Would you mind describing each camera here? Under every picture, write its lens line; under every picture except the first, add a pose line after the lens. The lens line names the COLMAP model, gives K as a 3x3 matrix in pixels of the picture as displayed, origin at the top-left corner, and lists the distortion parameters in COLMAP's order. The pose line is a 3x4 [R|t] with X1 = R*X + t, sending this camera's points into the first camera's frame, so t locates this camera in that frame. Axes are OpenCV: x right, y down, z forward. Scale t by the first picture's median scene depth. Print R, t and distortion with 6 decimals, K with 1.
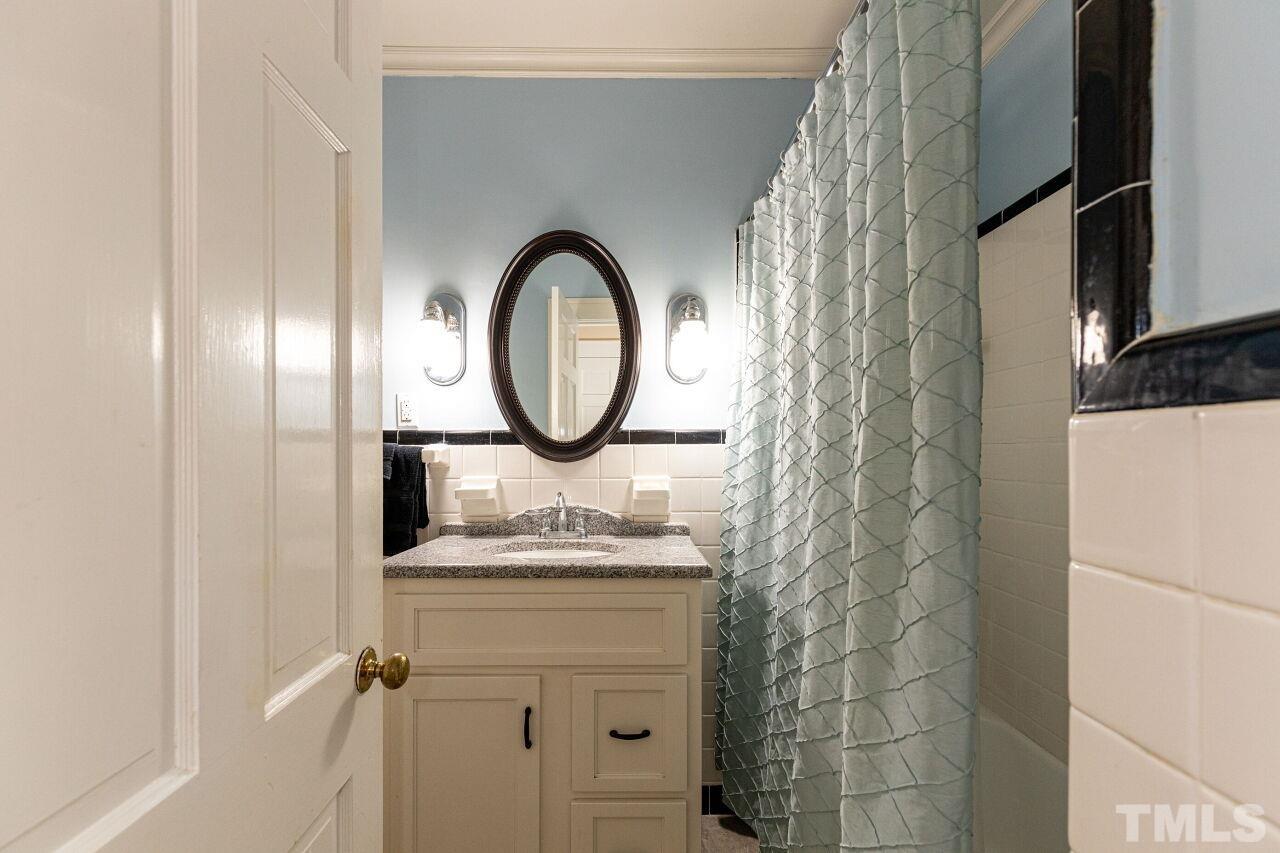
lens RADIAL K [[579.5, 0, 634.4], [0, 579.5, 458.9], [0, 0, 1]] dist [0.004393, -0.001516]
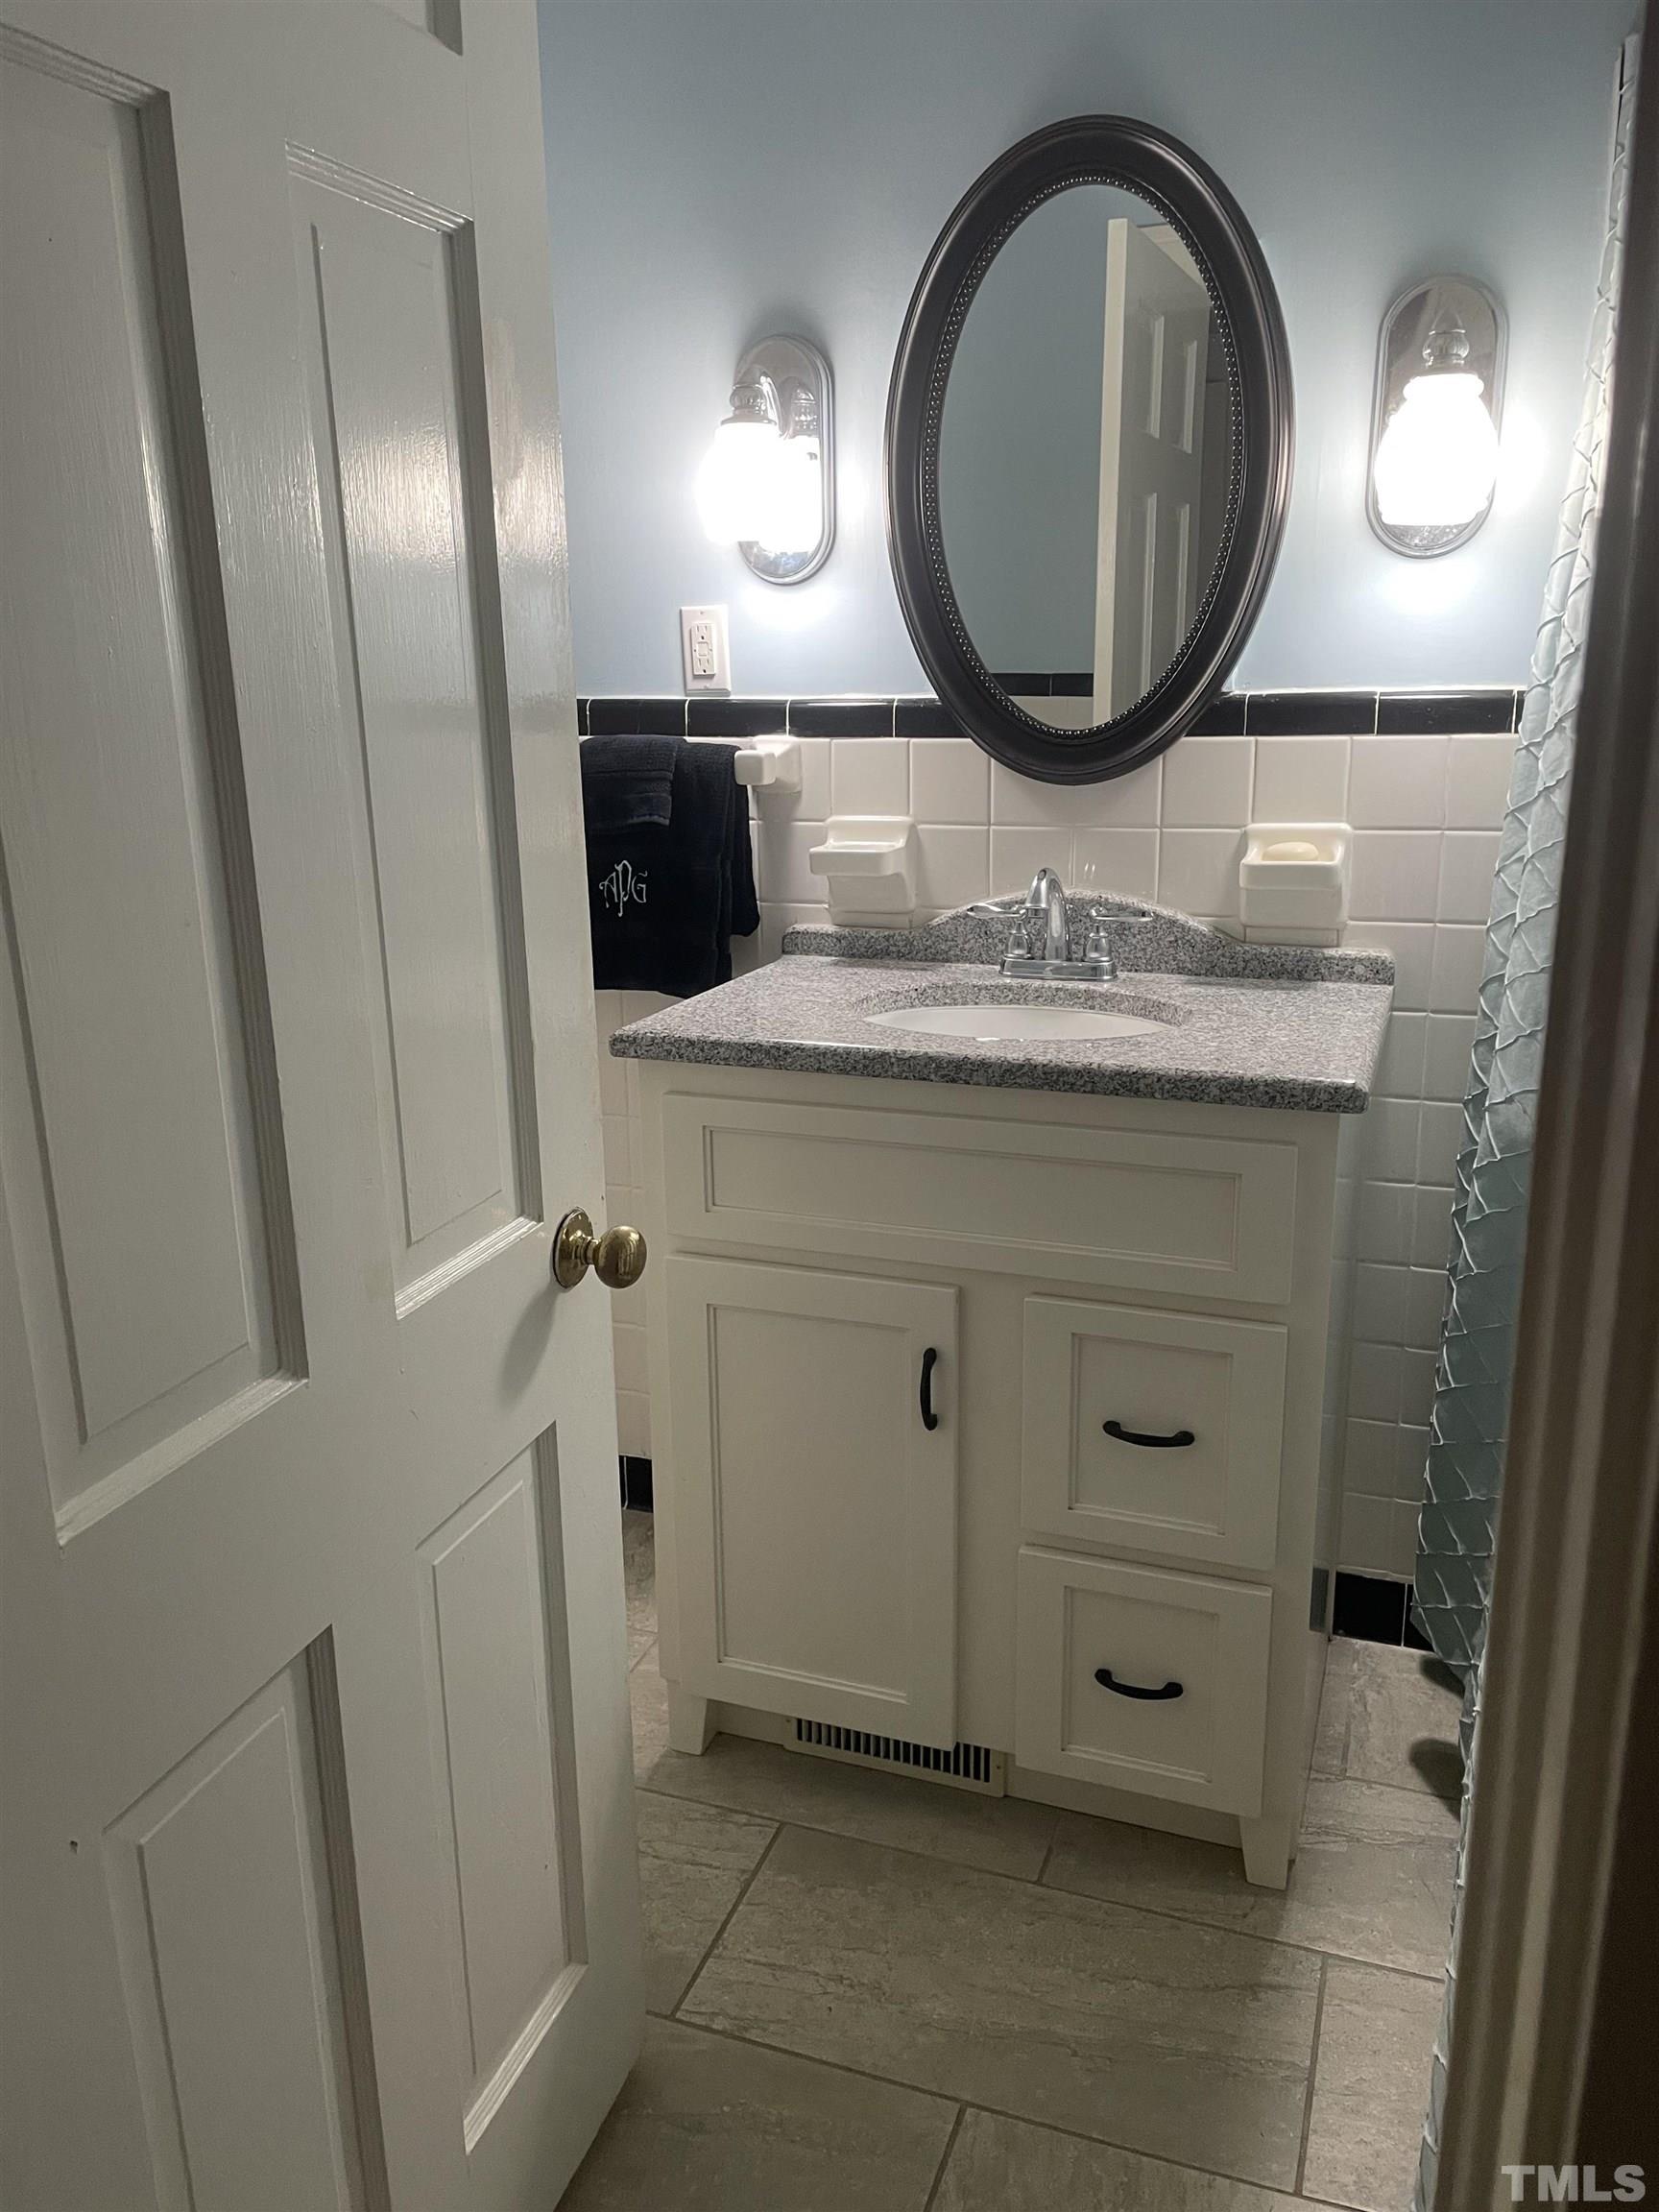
lens RADIAL K [[1681.4, 0, 831.0], [0, 1681.4, 1116.3], [0, 0, 1]] dist [0.078462, -0.088465]
pose [[0.935586, 0.082093, -0.343422, 0.144218], [0.011894, 0.964719, 0.263012, -0.083242], [0.352897, -0.250155, 0.901602, -0.154704]]
